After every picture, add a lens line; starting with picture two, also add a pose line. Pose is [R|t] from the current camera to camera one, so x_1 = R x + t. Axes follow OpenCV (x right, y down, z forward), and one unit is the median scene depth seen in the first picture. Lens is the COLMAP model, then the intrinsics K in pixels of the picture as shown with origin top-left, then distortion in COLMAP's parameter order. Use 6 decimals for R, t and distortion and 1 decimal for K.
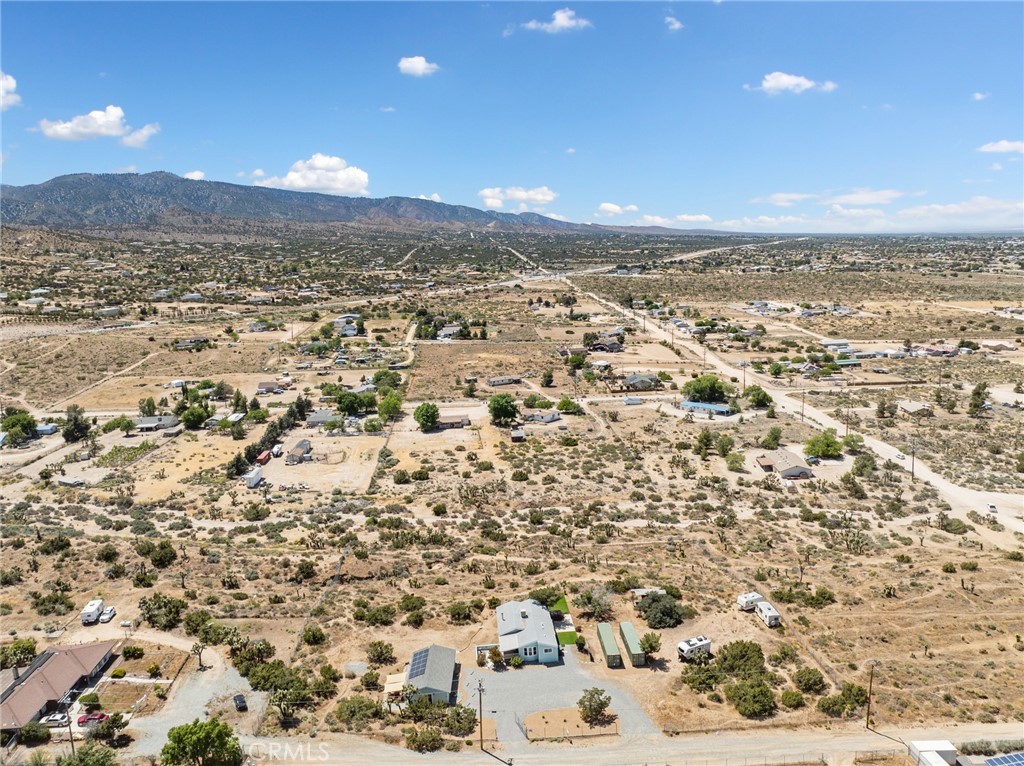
lens RADIAL K [[776.2, 0, 512.0], [0, 776.2, 383.0], [0, 0, 1]] dist [-0.037733, -0.001447]
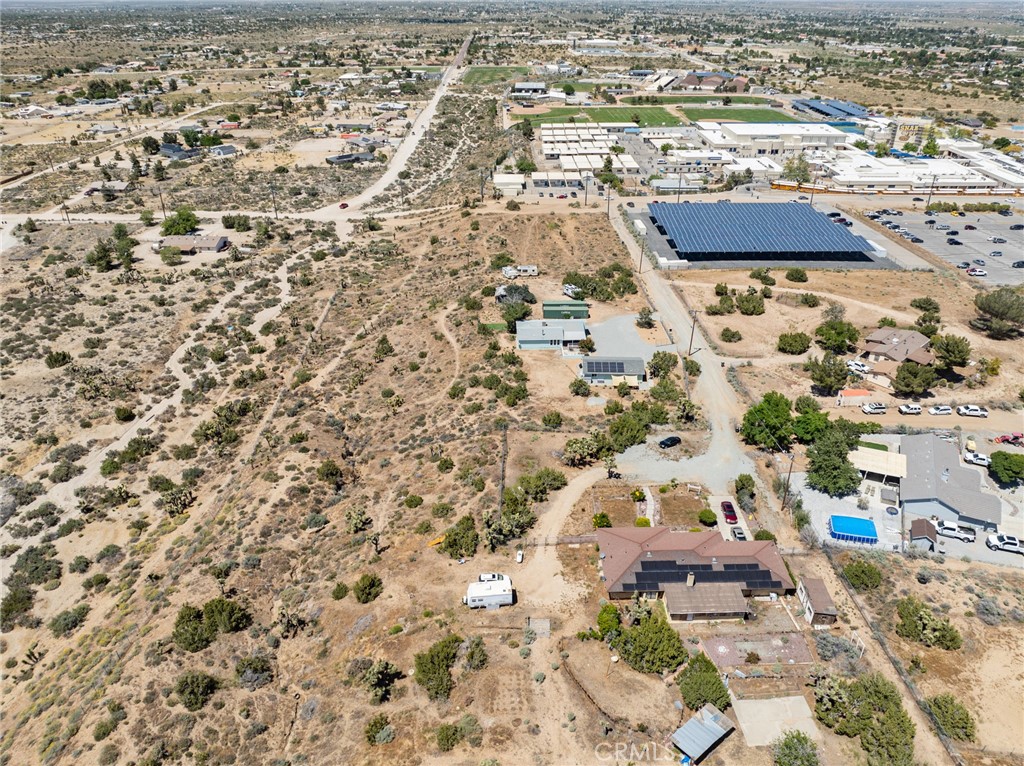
lens RADIAL K [[718.5, 0, 512.0], [0, 718.5, 383.0], [0, 0, 1]] dist [-0.031597, -0.000171]
pose [[0.043549, -0.456012, 0.888907, -0.760071], [0.188723, 0.877487, 0.440908, -0.098142], [-0.981064, 0.148556, 0.124274, 0.658575]]
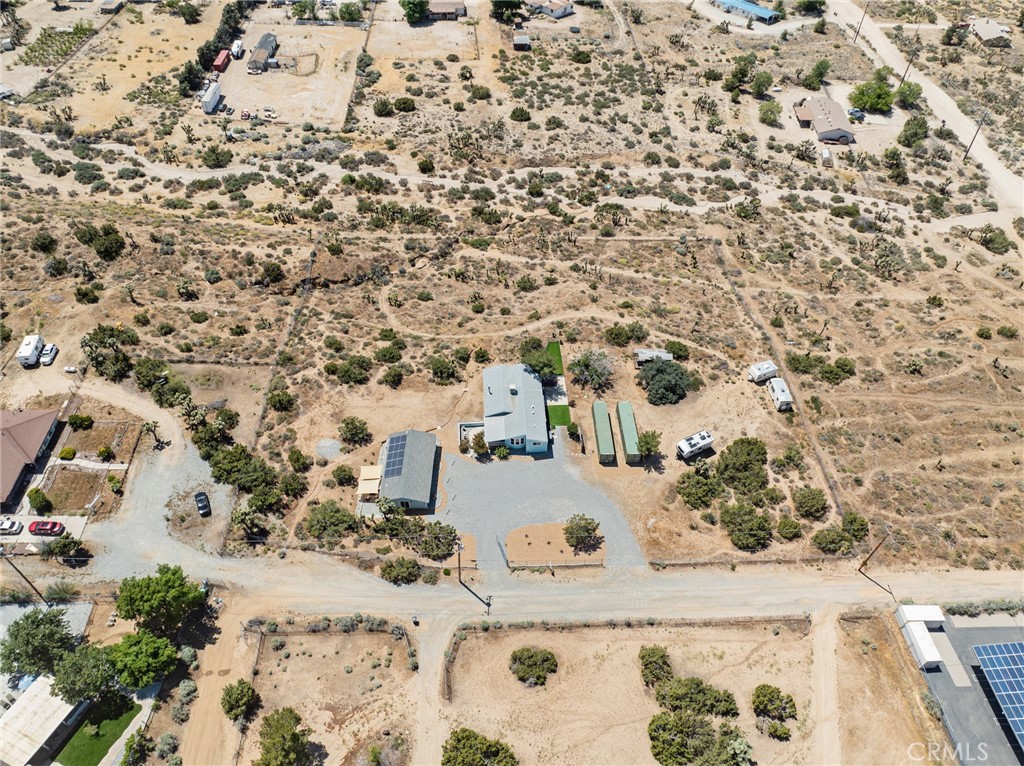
lens RADIAL K [[728.5, 0, 514.6], [0, 728.5, 373.9], [0, 0, 1]] dist [-0.043819, 0.010171]
pose [[0.998109, 0.053493, 0.030292, -0.007037], [-0.061148, 0.813194, 0.578771, -0.147054], [0.006327, -0.579529, 0.814927, 0.230871]]
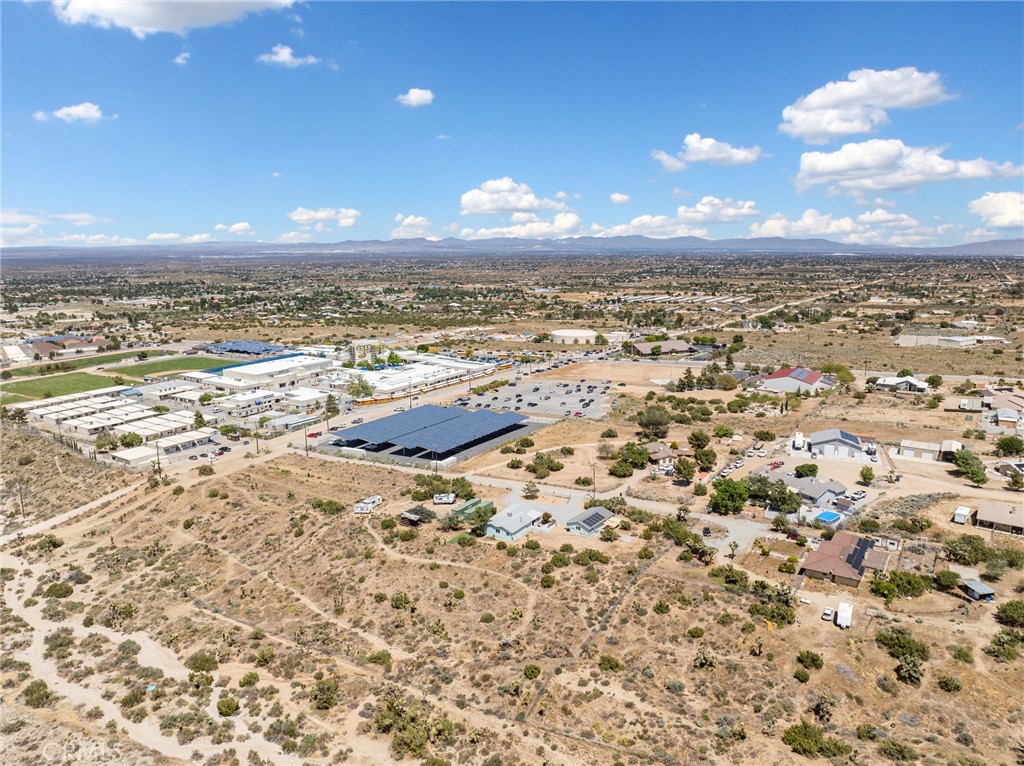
lens RADIAL K [[728.5, 0, 514.6], [0, 728.5, 373.9], [0, 0, 1]] dist [-0.043819, 0.010171]
pose [[-0.806302, -0.057270, 0.588725, -0.547708], [0.154260, 0.940500, 0.302760, -0.249003], [-0.571035, 0.334933, -0.749493, 1.366616]]
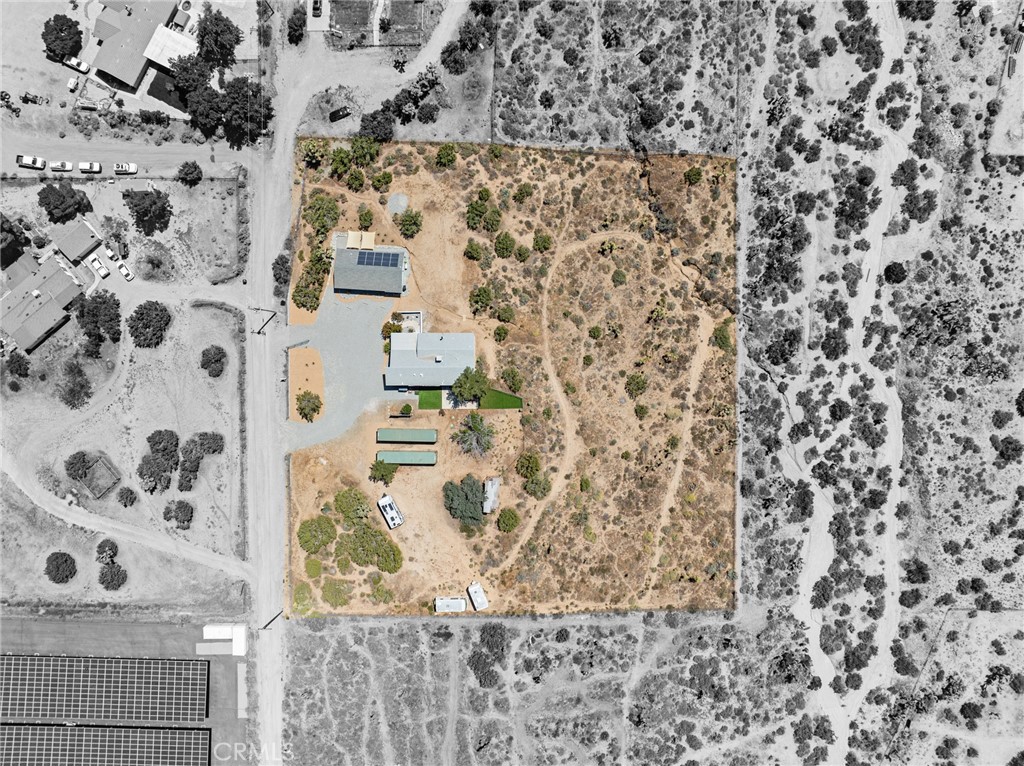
lens RADIAL K [[728.5, 0, 514.6], [0, 728.5, 373.9], [0, 0, 1]] dist [-0.043819, 0.010171]
pose [[-0.071400, 0.996702, 0.038559, -0.006506], [-0.176425, -0.050668, 0.983009, -0.466579], [0.981721, 0.063384, 0.179461, 0.663370]]
